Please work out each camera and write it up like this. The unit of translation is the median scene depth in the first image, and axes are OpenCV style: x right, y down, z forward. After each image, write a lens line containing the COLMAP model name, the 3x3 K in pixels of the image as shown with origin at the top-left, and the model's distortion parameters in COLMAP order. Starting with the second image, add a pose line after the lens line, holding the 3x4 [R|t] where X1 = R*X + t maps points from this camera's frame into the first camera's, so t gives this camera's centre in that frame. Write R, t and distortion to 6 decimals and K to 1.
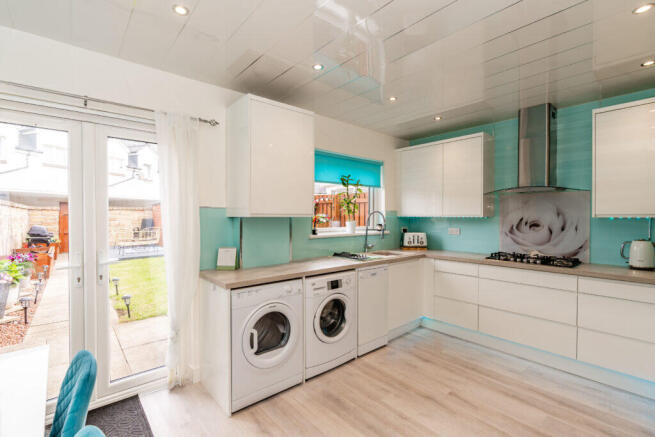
lens RADIAL K [[299.9, 0, 322.0], [0, 299.9, 218.5], [0, 0, 1]] dist [0.000136, 0.000212]
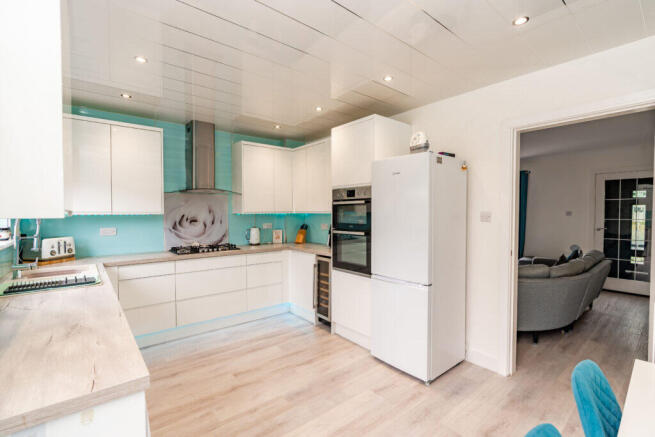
lens RADIAL K [[299.9, 0, 322.0], [0, 299.9, 218.5], [0, 0, 1]] dist [0.000136, 0.000212]
pose [[0.021675, -0.019954, 0.999566, -0.502644], [0.012655, 0.999726, 0.019683, -0.004057], [-0.999685, 0.012223, 0.021922, 0.509376]]
